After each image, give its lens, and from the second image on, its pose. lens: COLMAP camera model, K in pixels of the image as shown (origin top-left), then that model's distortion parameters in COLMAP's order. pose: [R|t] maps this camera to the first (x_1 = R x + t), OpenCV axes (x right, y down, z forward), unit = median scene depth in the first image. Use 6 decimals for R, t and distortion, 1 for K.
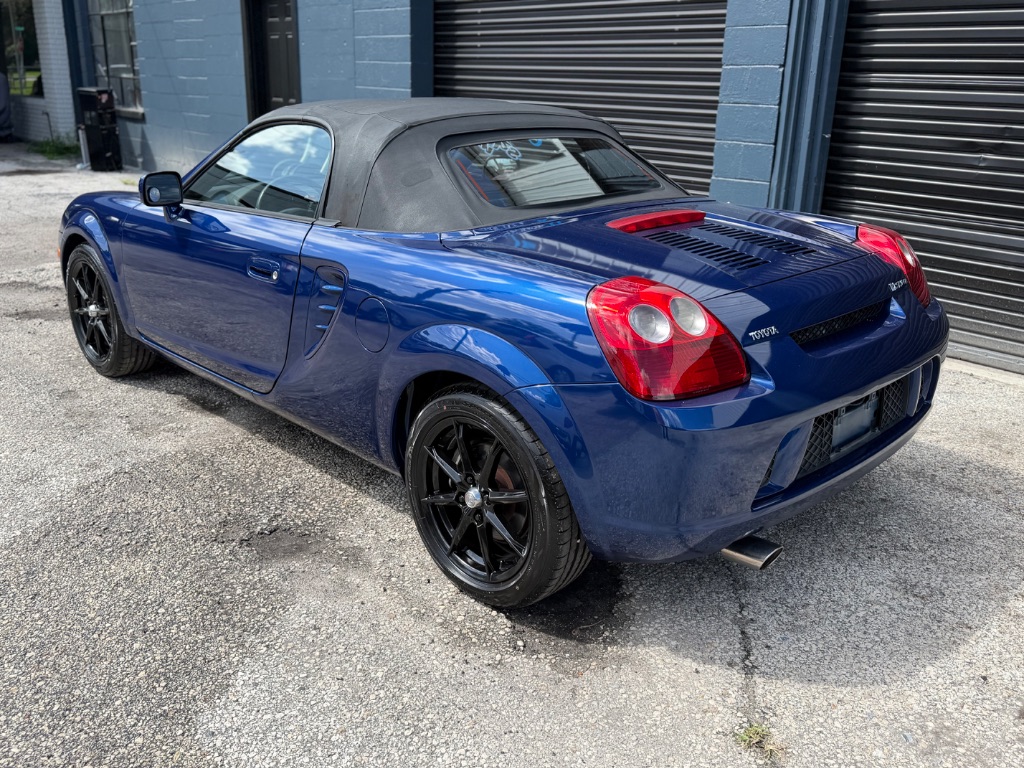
lens RADIAL K [[882.9, 0, 512.8], [0, 882.9, 383.0], [0, 0, 1]] dist [0.010484, -0.008941]
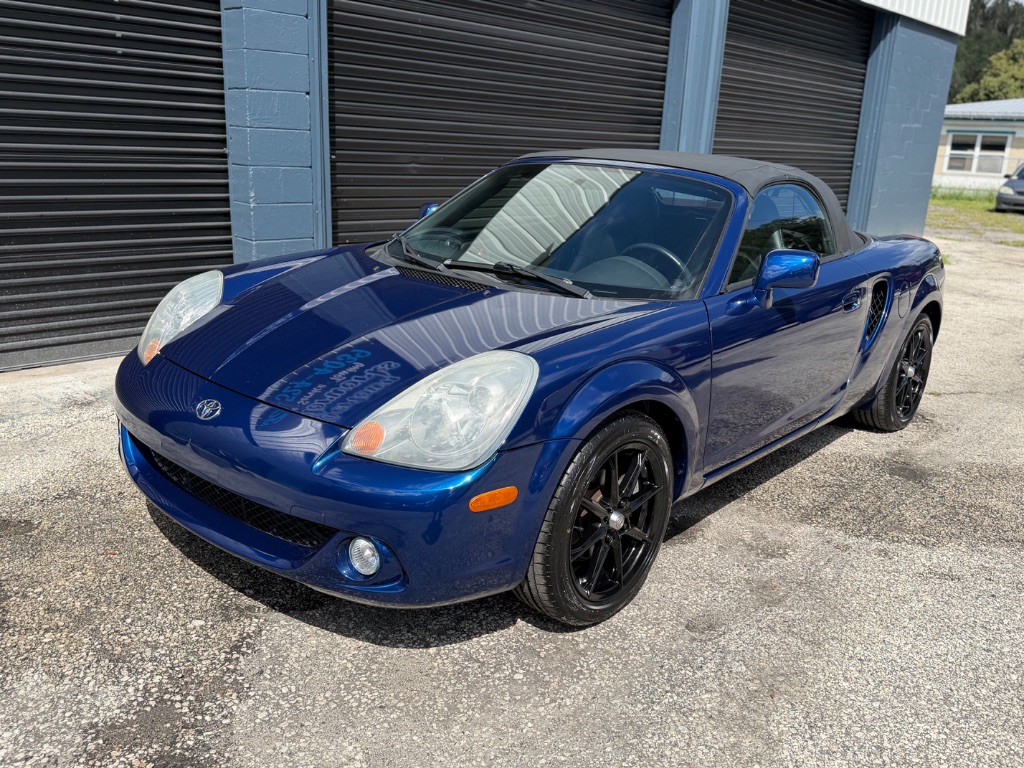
lens RADIAL K [[876.0, 0, 513.6], [0, 876.0, 381.9], [0, 0, 1]] dist [0.071331, -0.130518]
pose [[-0.071692, -0.304824, 0.949707, -1.649080], [0.270002, 0.910676, 0.312678, -0.612576], [-0.960187, 0.278839, 0.017015, 1.673140]]
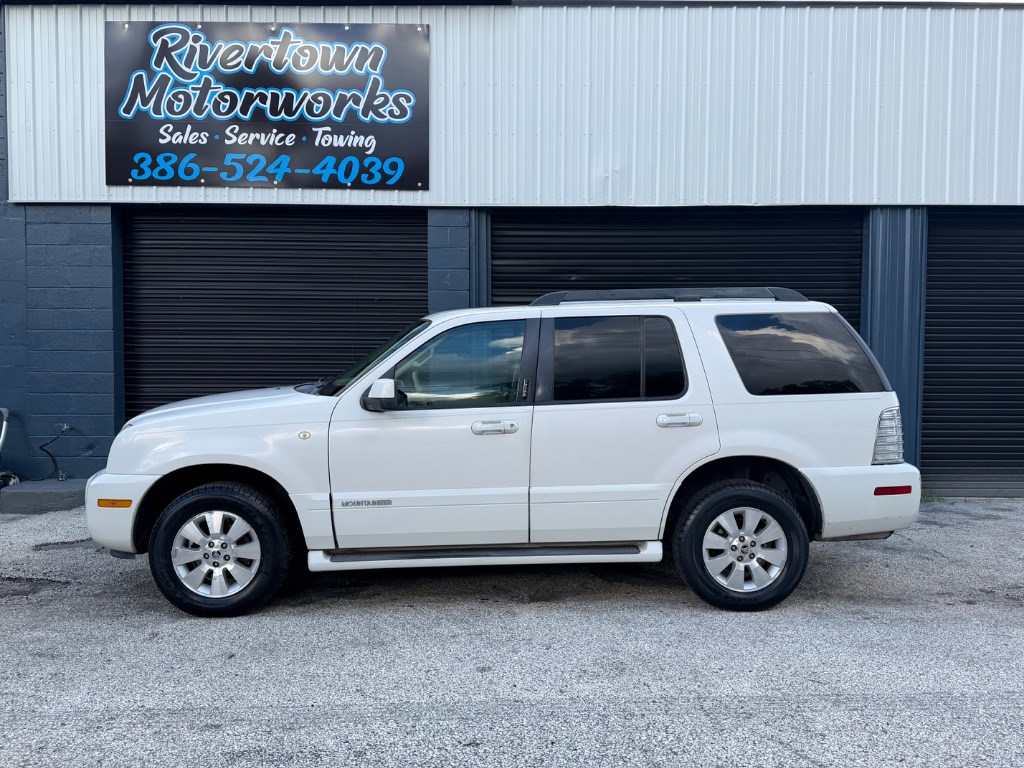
lens RADIAL K [[869.7, 0, 516.3], [0, 869.7, 381.0], [0, 0, 1]] dist [0.117207, -0.221083]
pose [[0.670484, -0.058413, 0.739621, -1.902441], [0.256056, 0.953862, -0.156787, 0.004654], [-0.696338, 0.294508, 0.654506, -0.439667]]
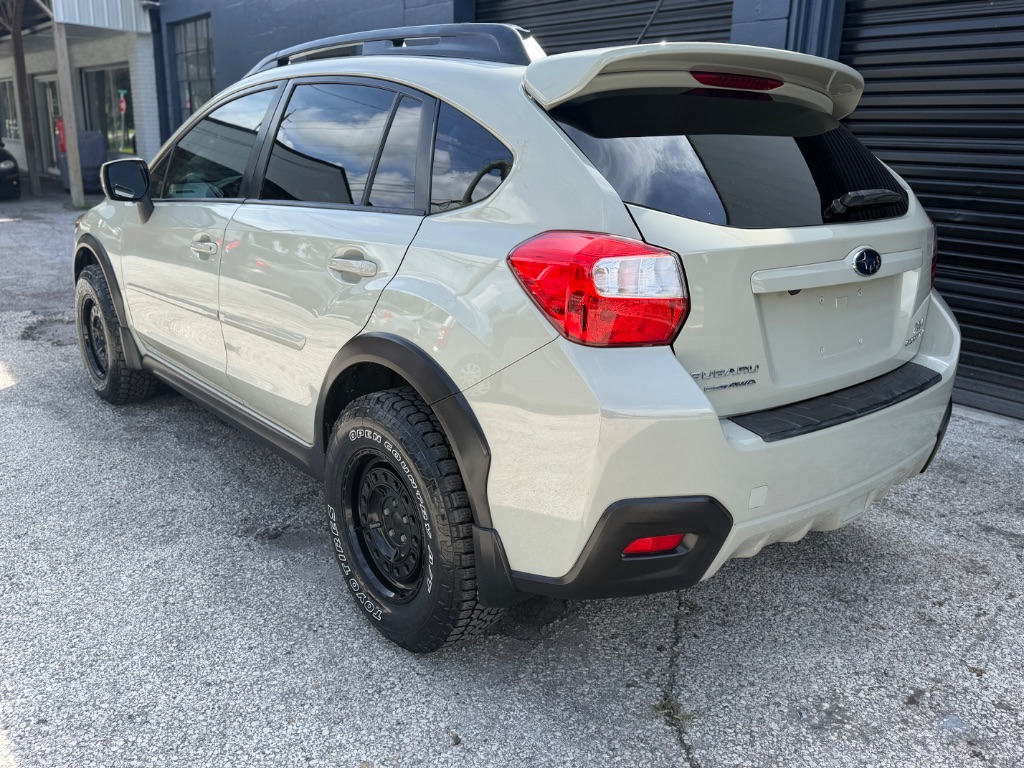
lens RADIAL K [[838.2, 0, 514.3], [0, 838.2, 384.0], [0, 0, 1]] dist [0.018614, -0.019172]
pose [[0.997950, 0.018226, -0.061341, 0.103769], [-0.020945, 0.998813, -0.043975, 0.022268], [0.060467, 0.045169, 0.997148, -0.101904]]
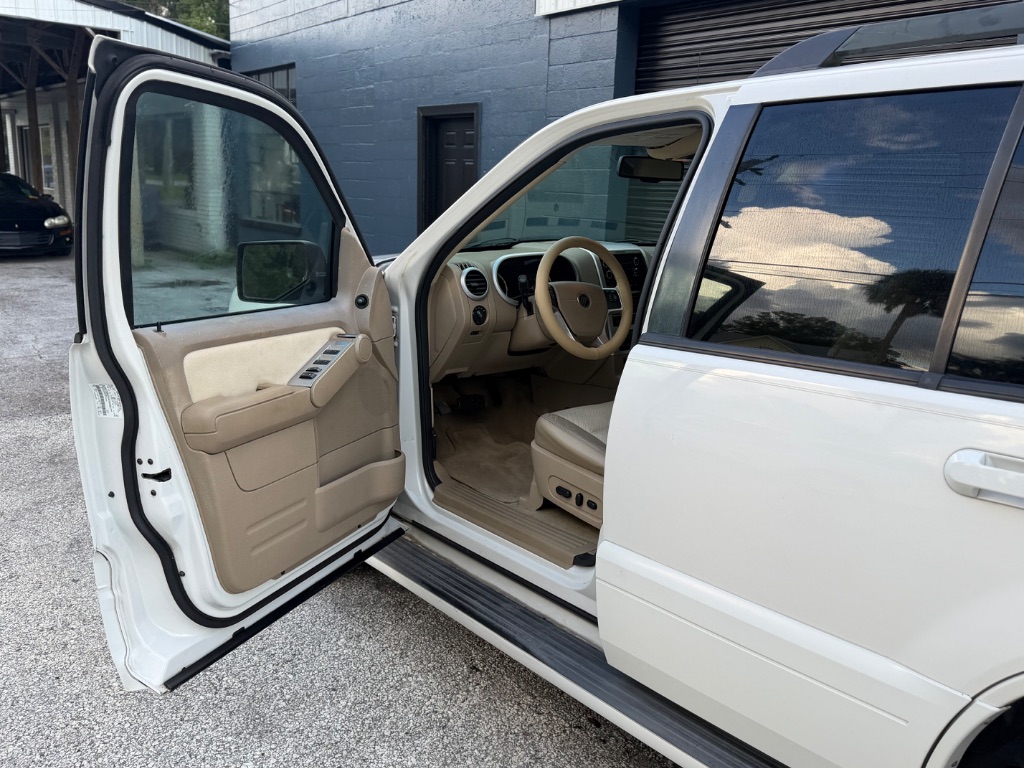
lens RADIAL K [[874.0, 0, 515.9], [0, 874.0, 384.5], [0, 0, 1]] dist [0.040384, -0.057739]
pose [[0.997450, 0.021062, -0.068188, -0.432062], [-0.027850, 0.994578, -0.100193, -0.132028], [0.065708, 0.101836, 0.992629, 0.089172]]
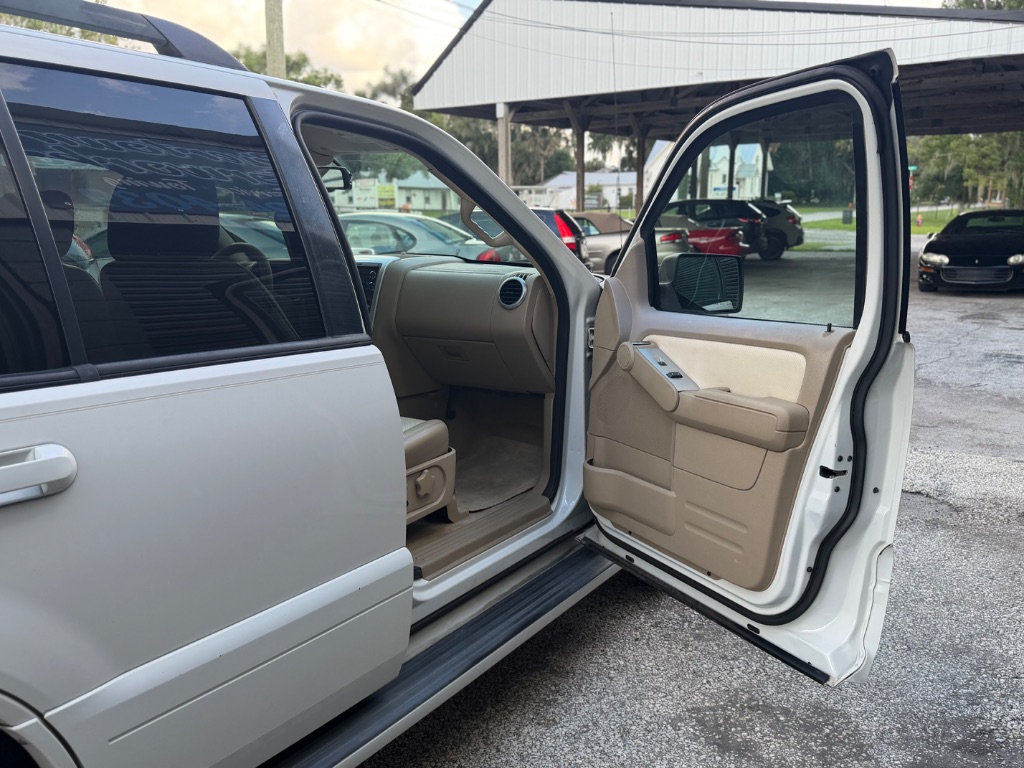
lens RADIAL K [[873.6, 0, 515.9], [0, 873.6, 386.8], [0, 0, 1]] dist [0.085511, -0.138678]
pose [[0.210097, 0.159660, -0.964556, 0.899638], [-0.295189, 0.950892, 0.093101, -0.472039], [0.932053, 0.265166, 0.246909, 1.299532]]
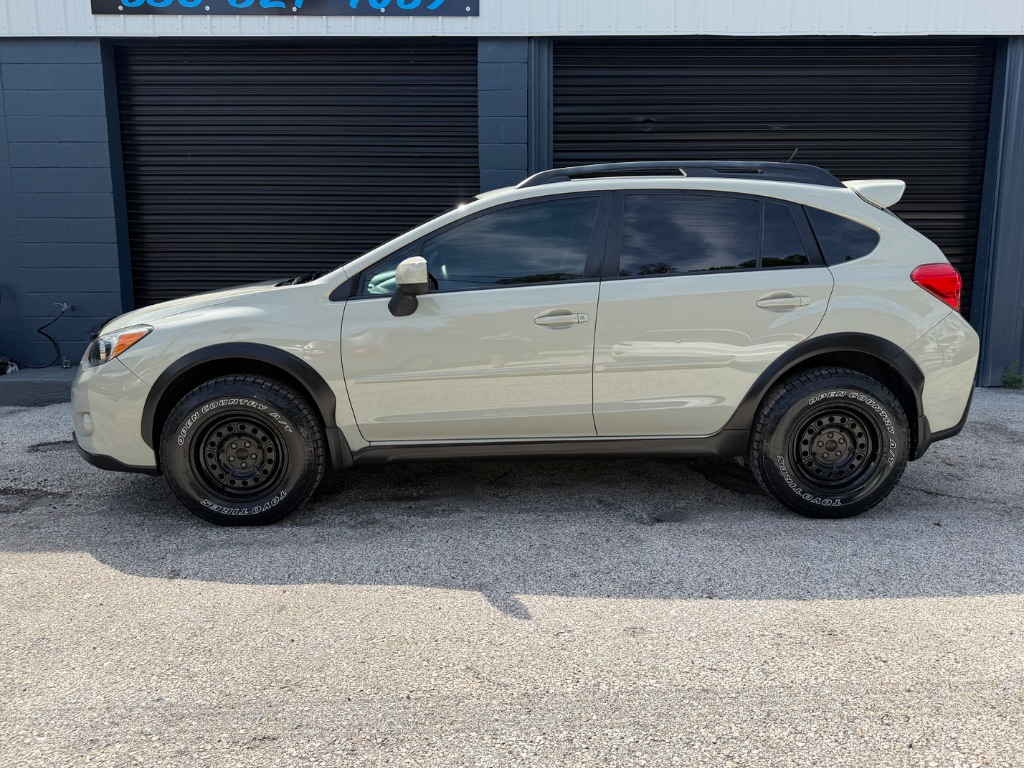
lens RADIAL K [[826.3, 0, 519.5], [0, 826.3, 392.4], [0, 0, 1]] dist [0.132875, -0.227993]
pose [[0.671739, -0.166647, 0.721800, -1.613818], [0.259180, 0.965656, -0.018256, -0.084446], [-0.693968, 0.199340, 0.691861, 0.115096]]
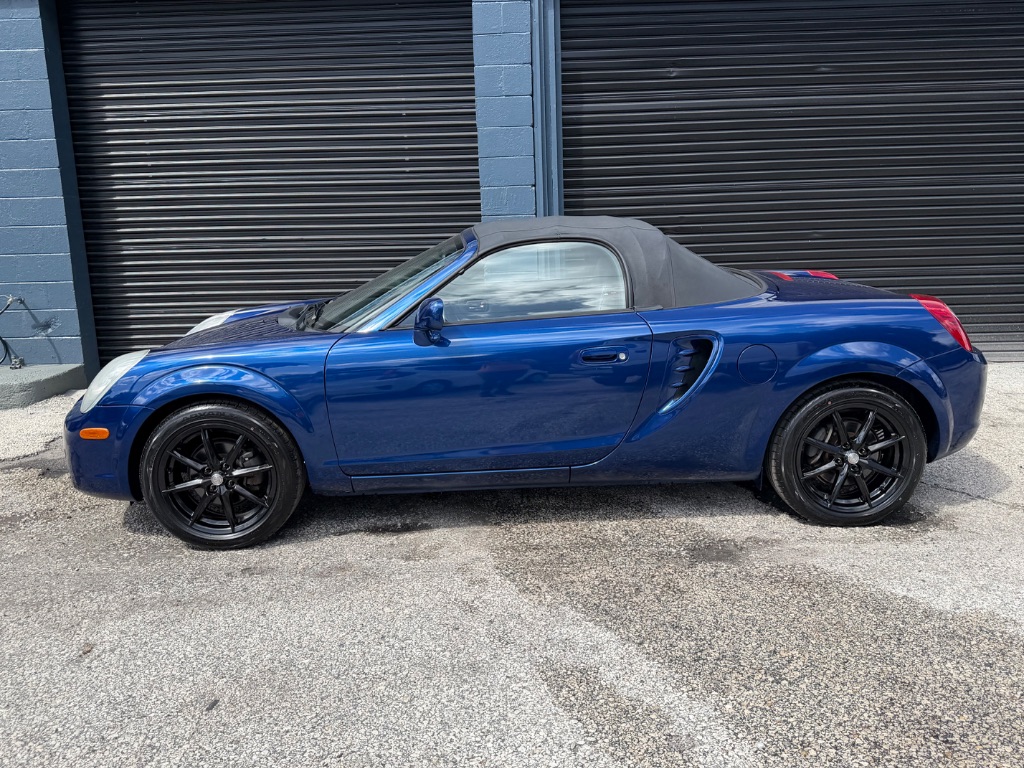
lens RADIAL K [[865.8, 0, 516.3], [0, 865.8, 386.1], [0, 0, 1]] dist [0.170679, -0.341368]
pose [[0.683973, -0.196758, 0.702473, -1.405199], [0.280450, 0.959859, -0.004214, -0.134773], [-0.673446, 0.199891, 0.711698, 0.267087]]
